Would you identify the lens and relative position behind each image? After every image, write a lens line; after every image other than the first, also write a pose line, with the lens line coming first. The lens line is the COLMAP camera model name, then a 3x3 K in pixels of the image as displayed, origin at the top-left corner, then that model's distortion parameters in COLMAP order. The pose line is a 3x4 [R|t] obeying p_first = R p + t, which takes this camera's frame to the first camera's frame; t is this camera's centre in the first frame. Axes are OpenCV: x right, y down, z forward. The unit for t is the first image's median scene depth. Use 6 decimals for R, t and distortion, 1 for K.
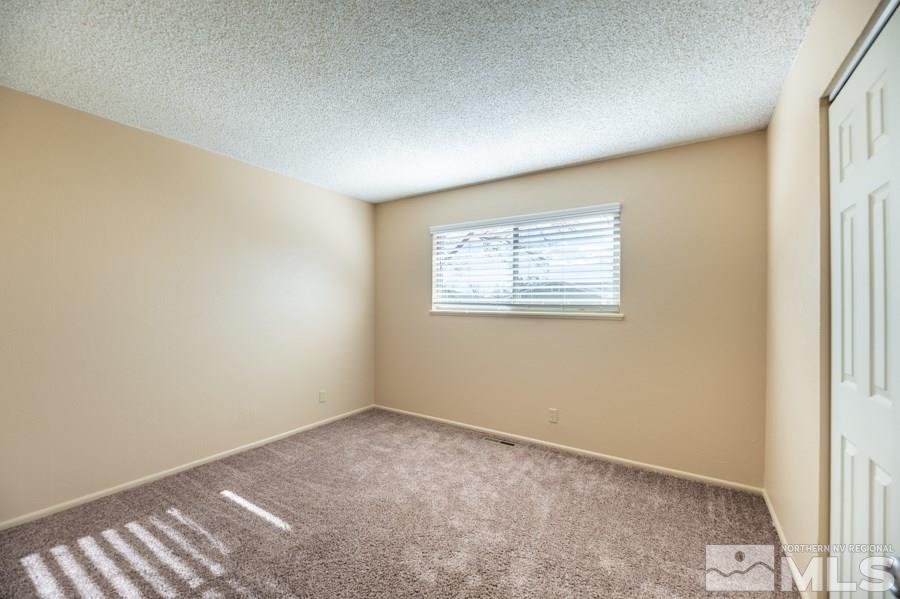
lens RADIAL K [[366.7, 0, 449.4], [0, 366.7, 301.7], [0, 0, 1]] dist [-0.000535, -0.000209]
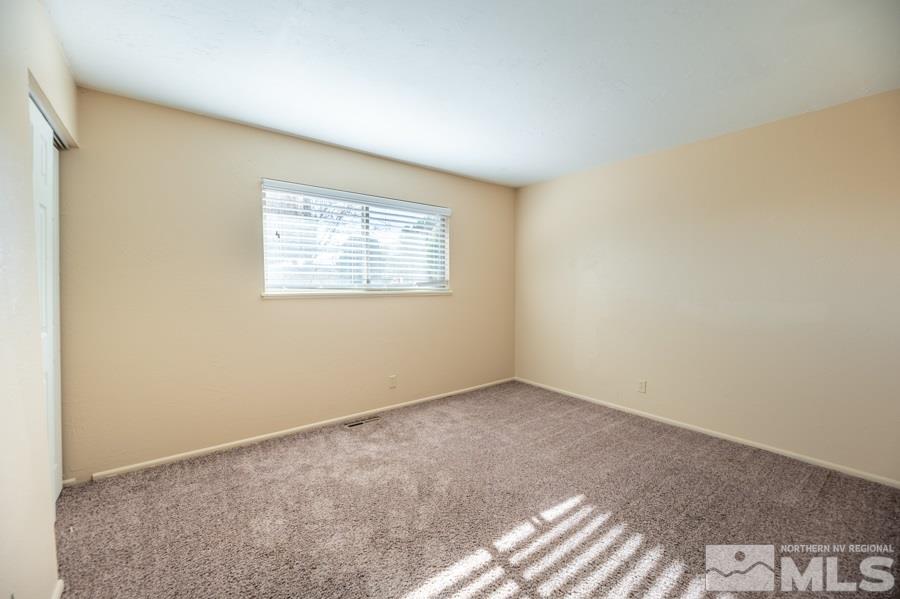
lens RADIAL K [[366.7, 0, 449.4], [0, 366.7, 301.7], [0, 0, 1]] dist [-0.000535, -0.000209]
pose [[0.280547, -0.052905, 0.958381, -0.724066], [-0.008333, 0.998308, 0.057549, -0.004715], [-0.959804, -0.024132, 0.279632, 0.500505]]
